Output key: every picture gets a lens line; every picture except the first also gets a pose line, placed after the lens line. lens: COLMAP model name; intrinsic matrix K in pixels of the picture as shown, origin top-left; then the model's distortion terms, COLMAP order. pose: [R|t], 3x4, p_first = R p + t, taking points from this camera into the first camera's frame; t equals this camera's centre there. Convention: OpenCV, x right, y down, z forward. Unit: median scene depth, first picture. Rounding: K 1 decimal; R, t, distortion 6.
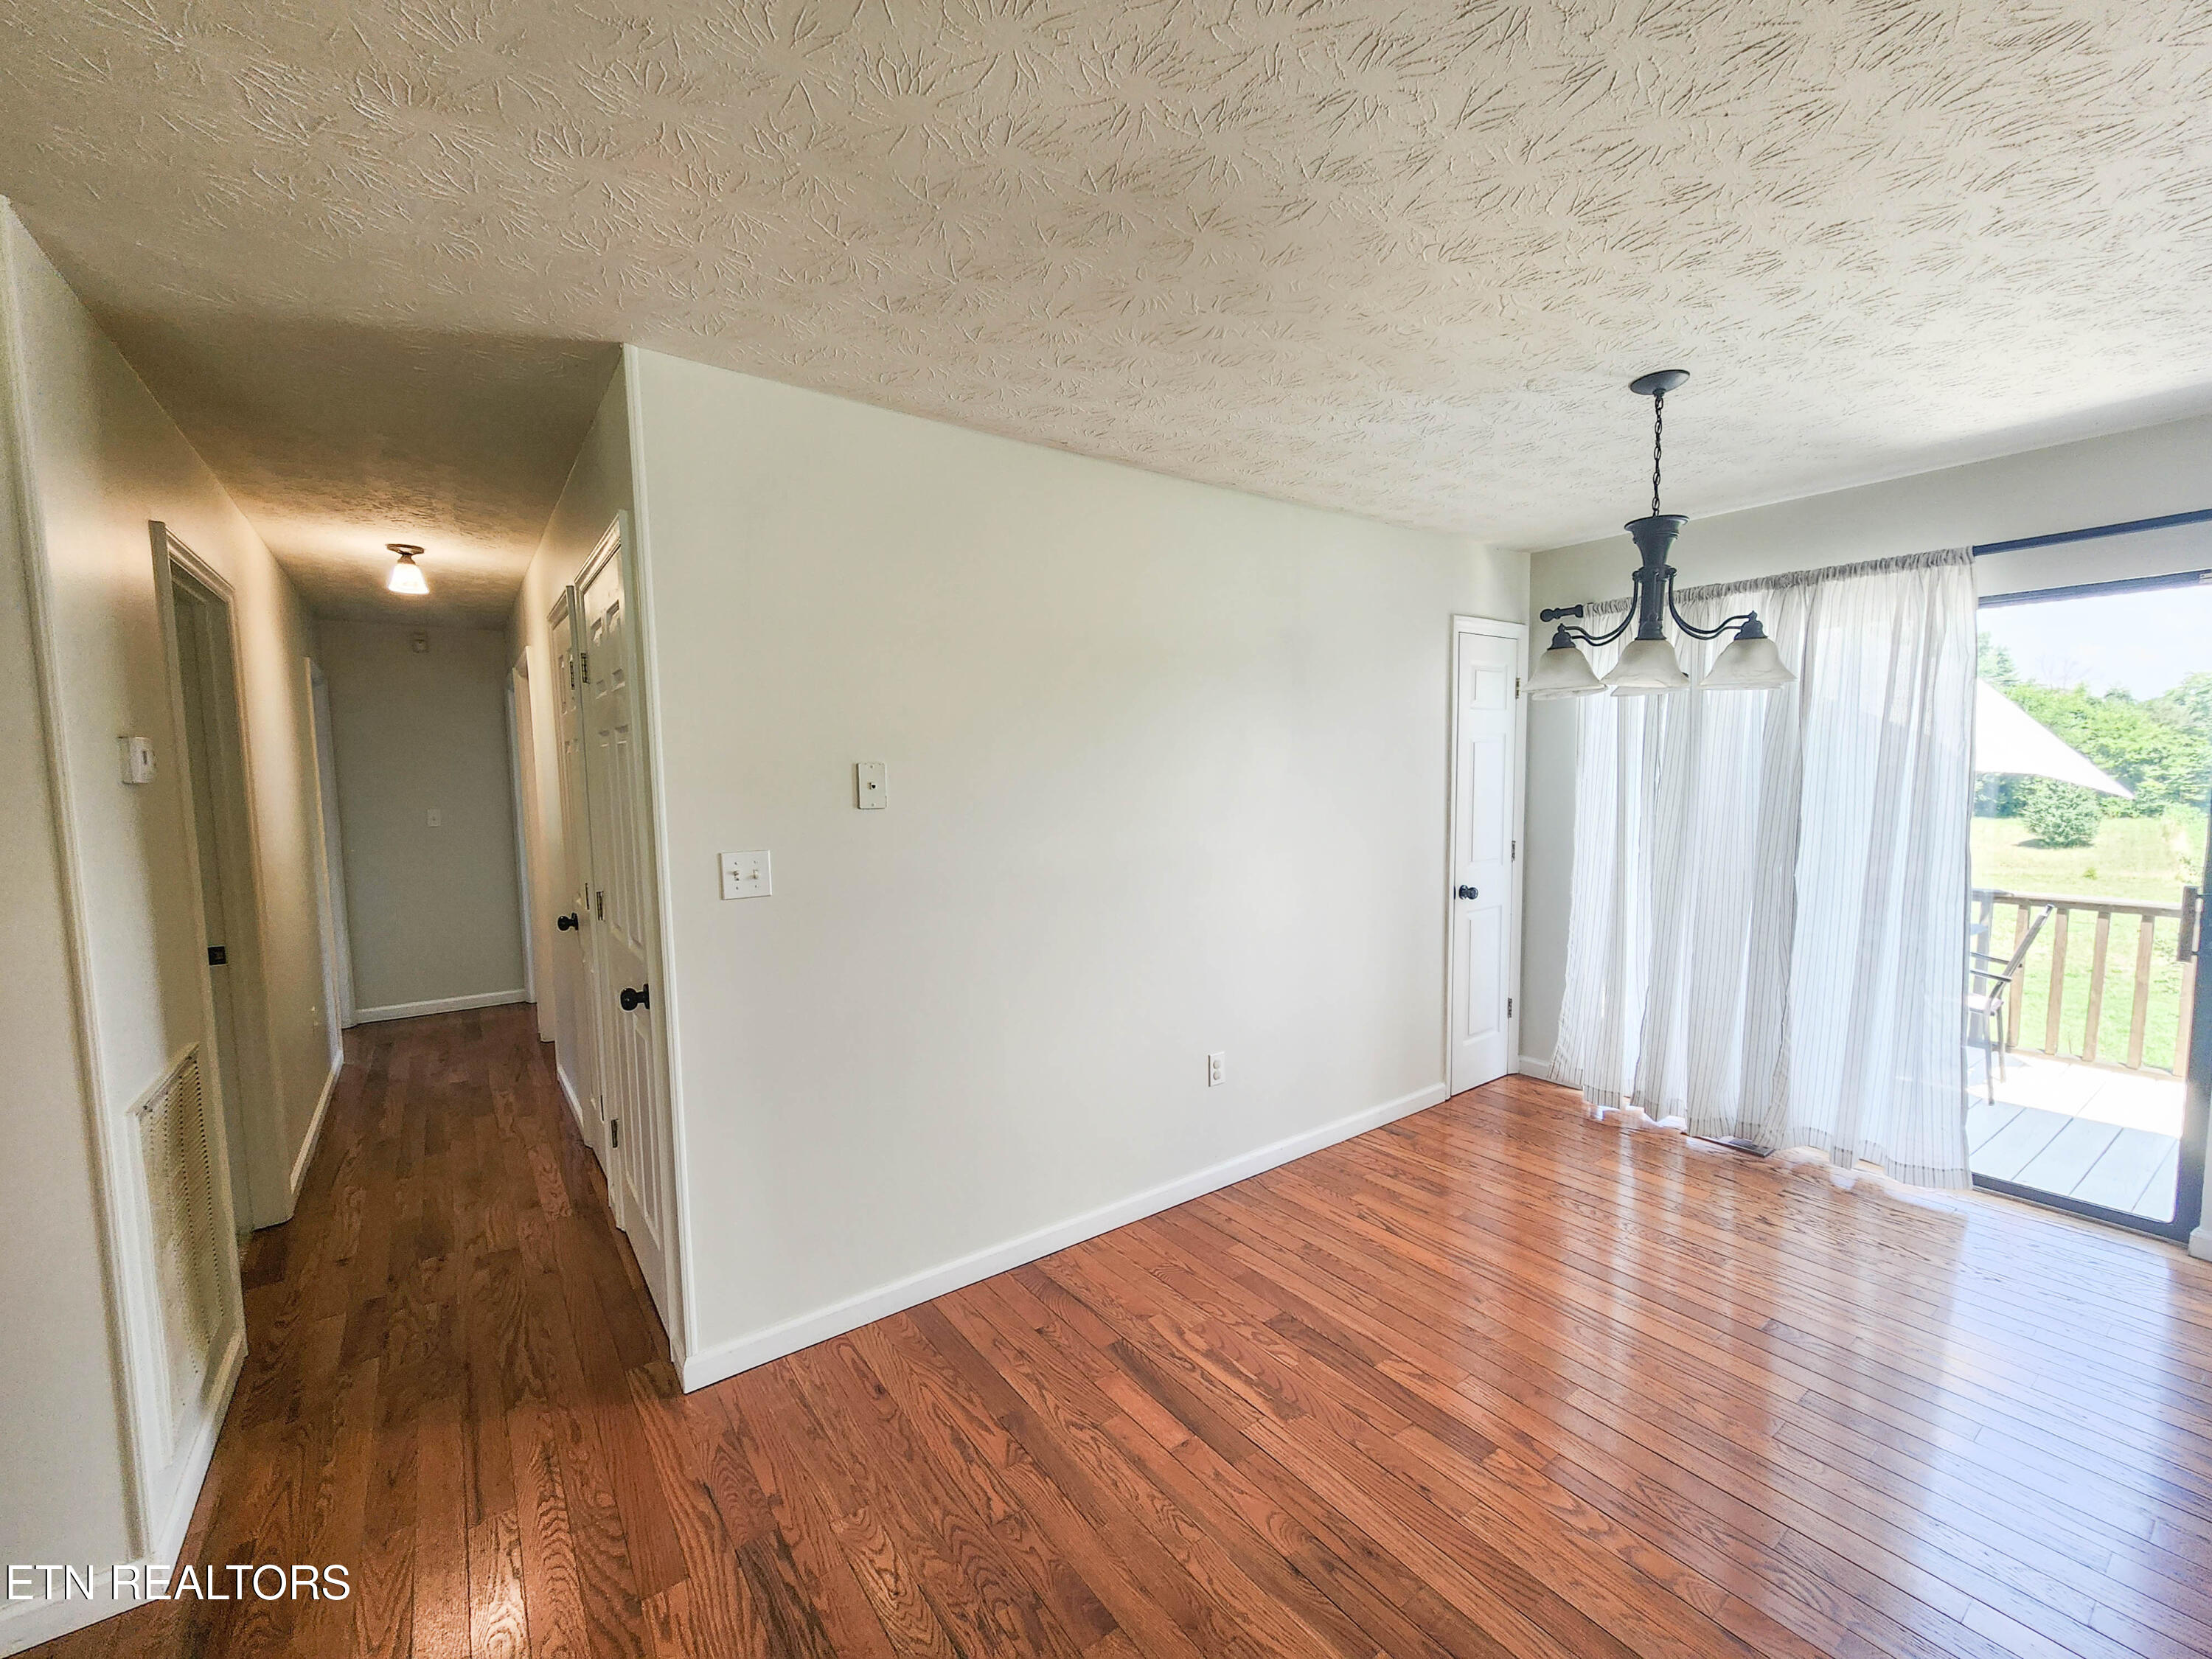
lens RADIAL K [[916.5, 0, 1110.1], [0, 916.5, 853.4], [0, 0, 1]] dist [0.002369, 0.000127]
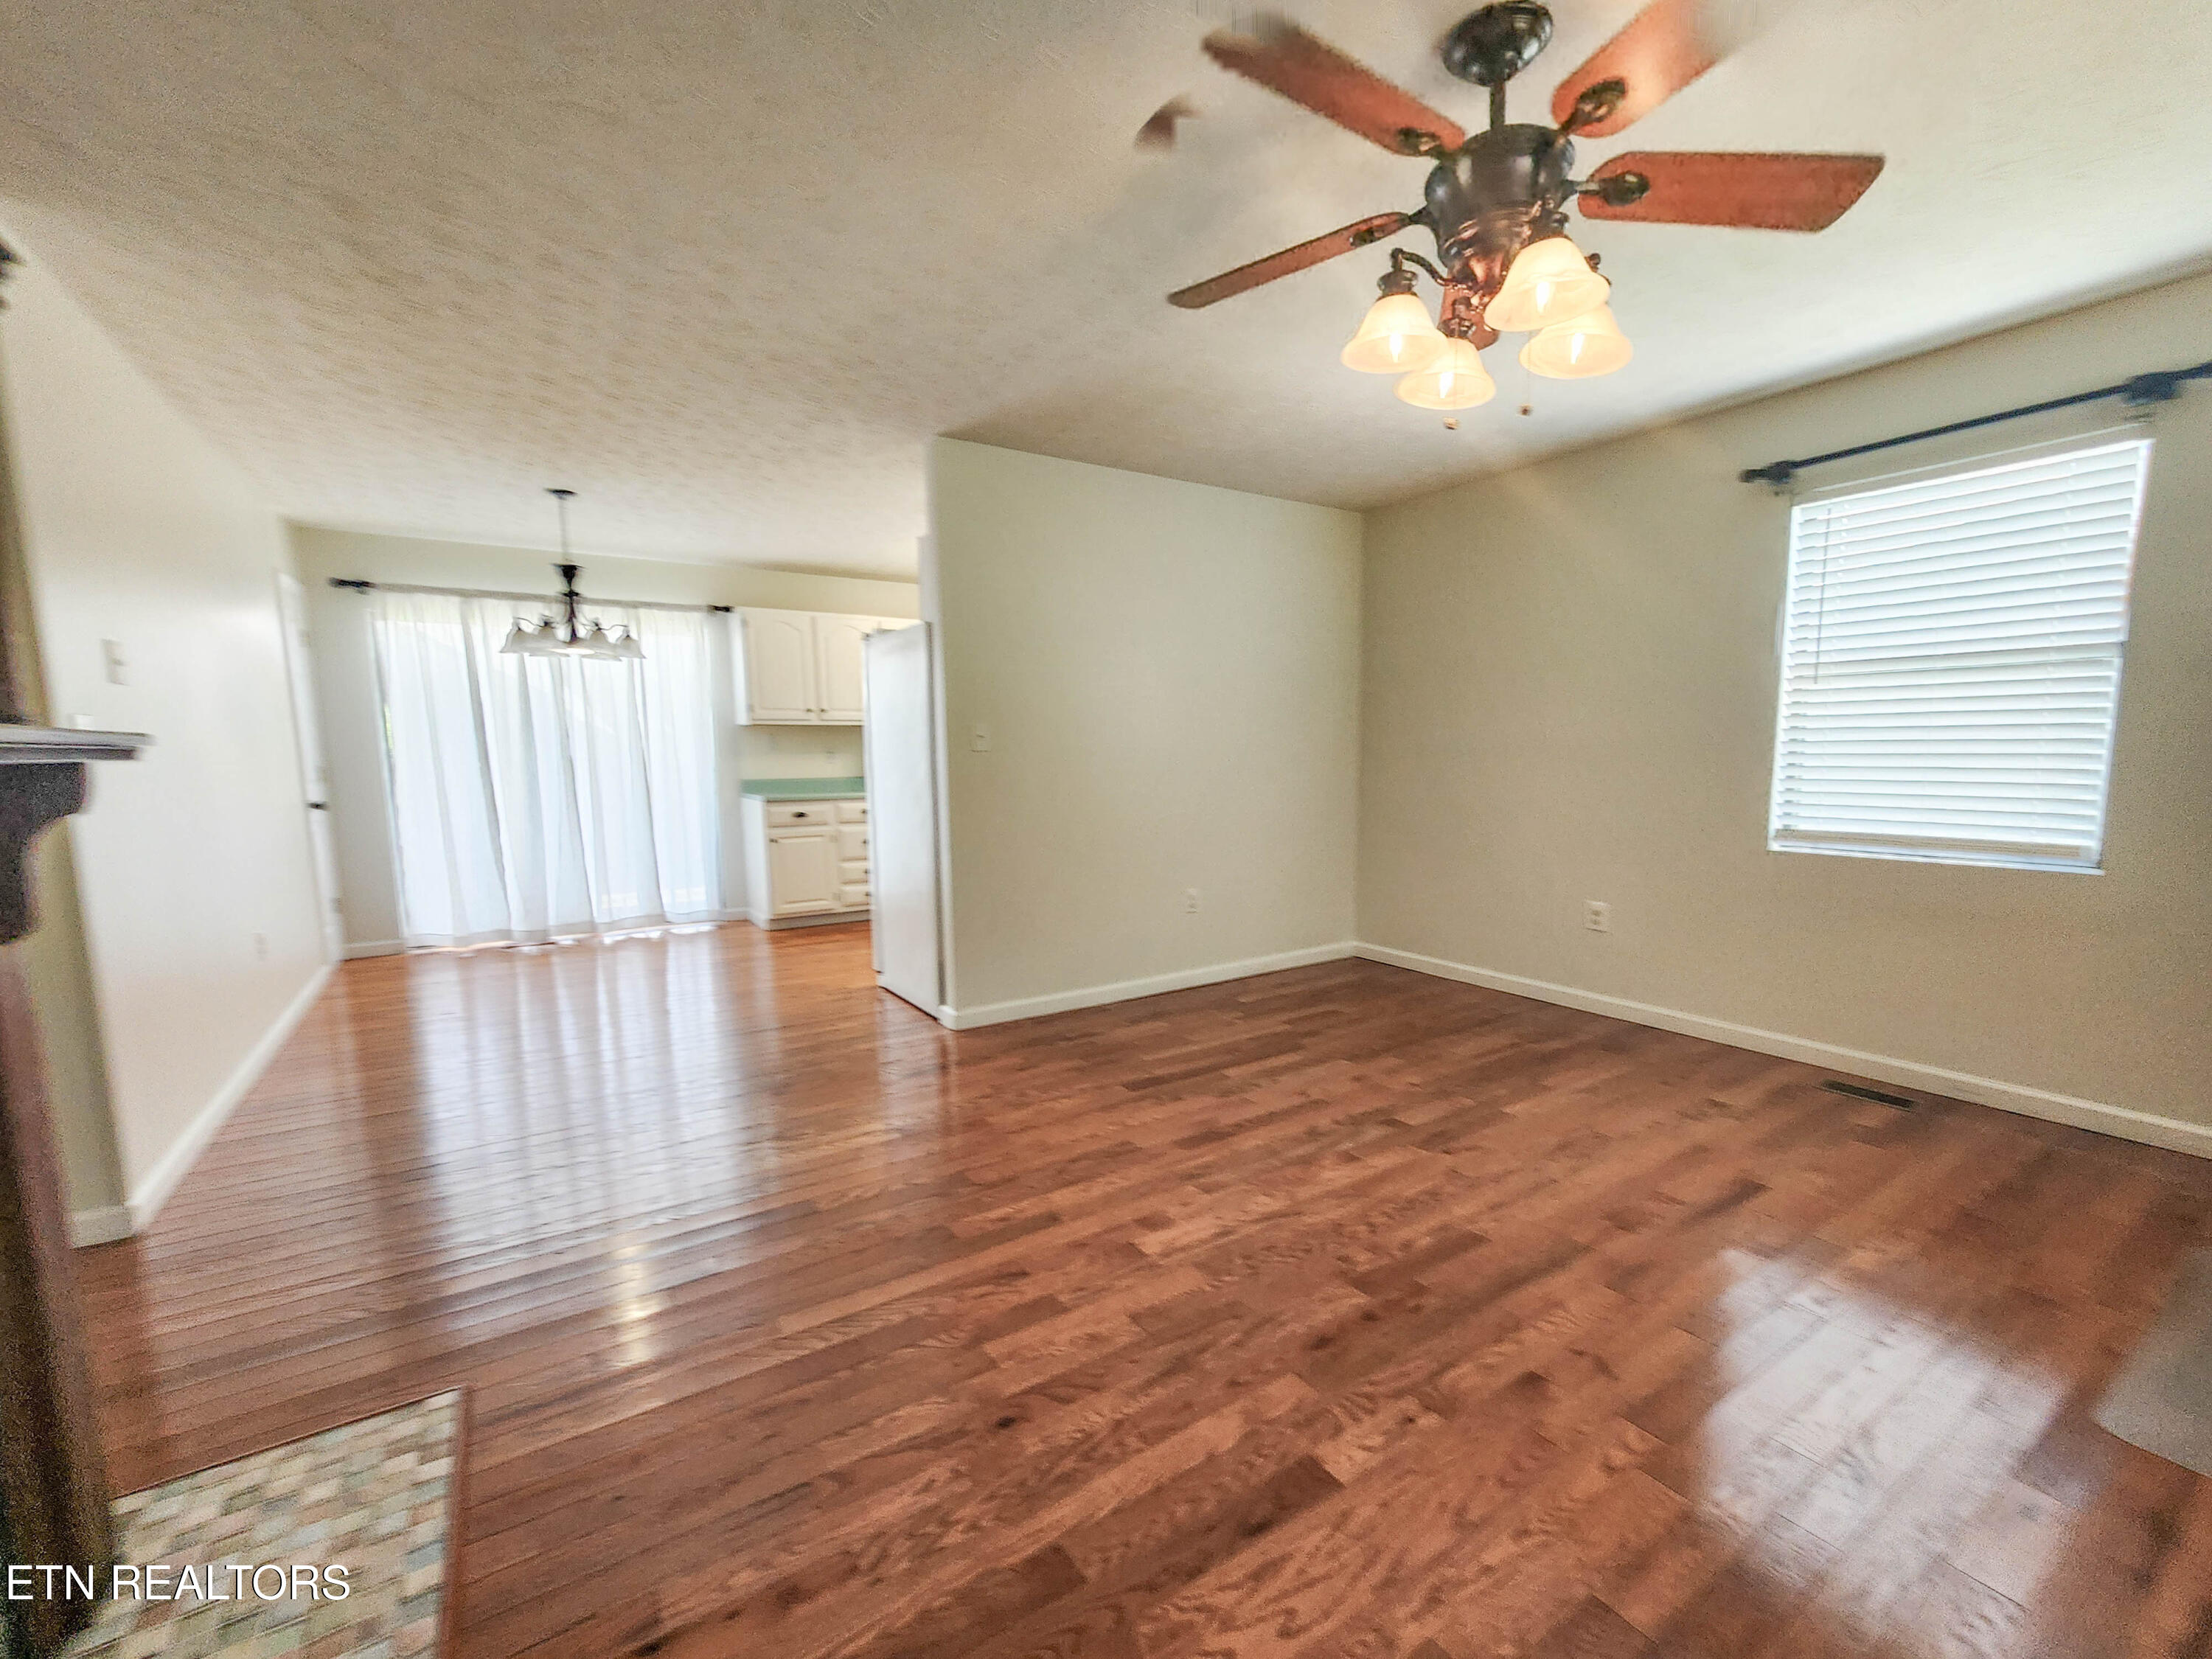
lens RADIAL K [[916.5, 0, 1101.3], [0, 916.5, 877.0], [0, 0, 1]] dist [0.002369, 0.000127]
pose [[0.070113, -0.124402, 0.989752, -0.914444], [0.097327, 0.988313, 0.117327, 0.113655], [-0.992780, 0.088103, 0.081402, -0.144271]]
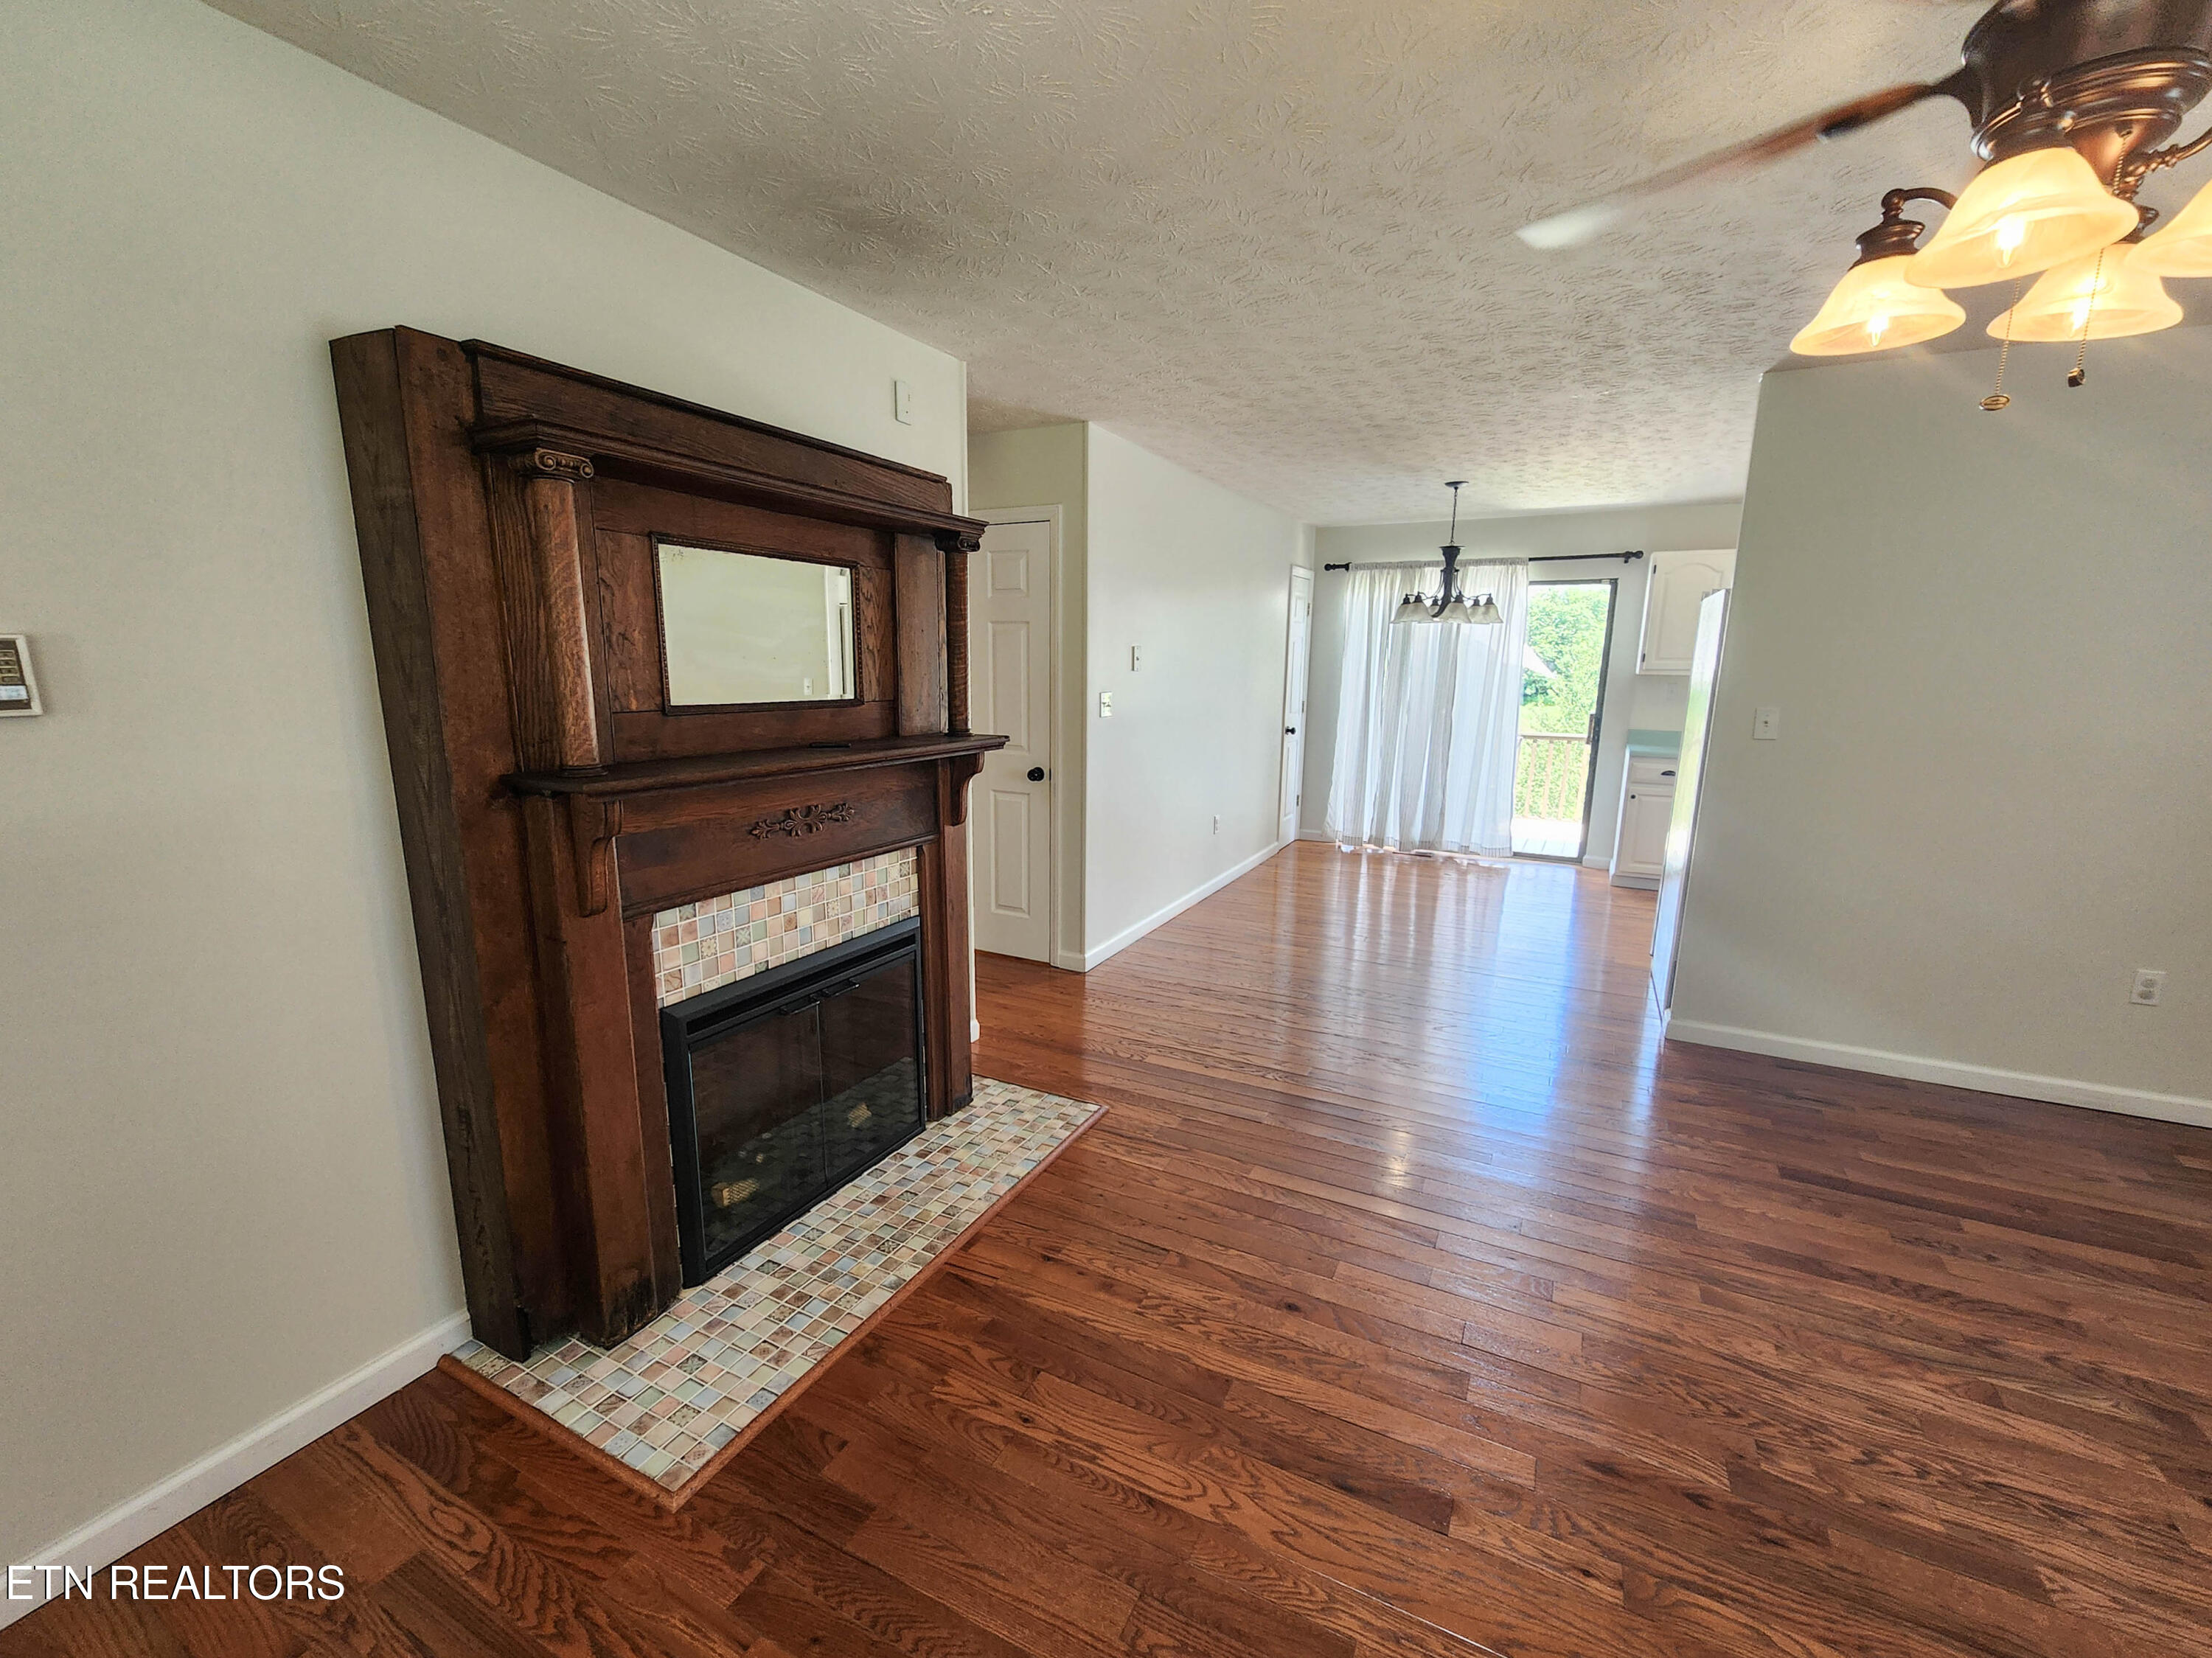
lens RADIAL K [[916.5, 0, 1114.2], [0, 916.5, 859.8], [0, 0, 1]] dist [0.002369, 0.000127]
pose [[0.896955, -0.075876, 0.435563, -0.830544], [0.020540, 0.991251, 0.130380, 0.062937], [-0.441645, -0.107998, 0.890666, -0.507553]]
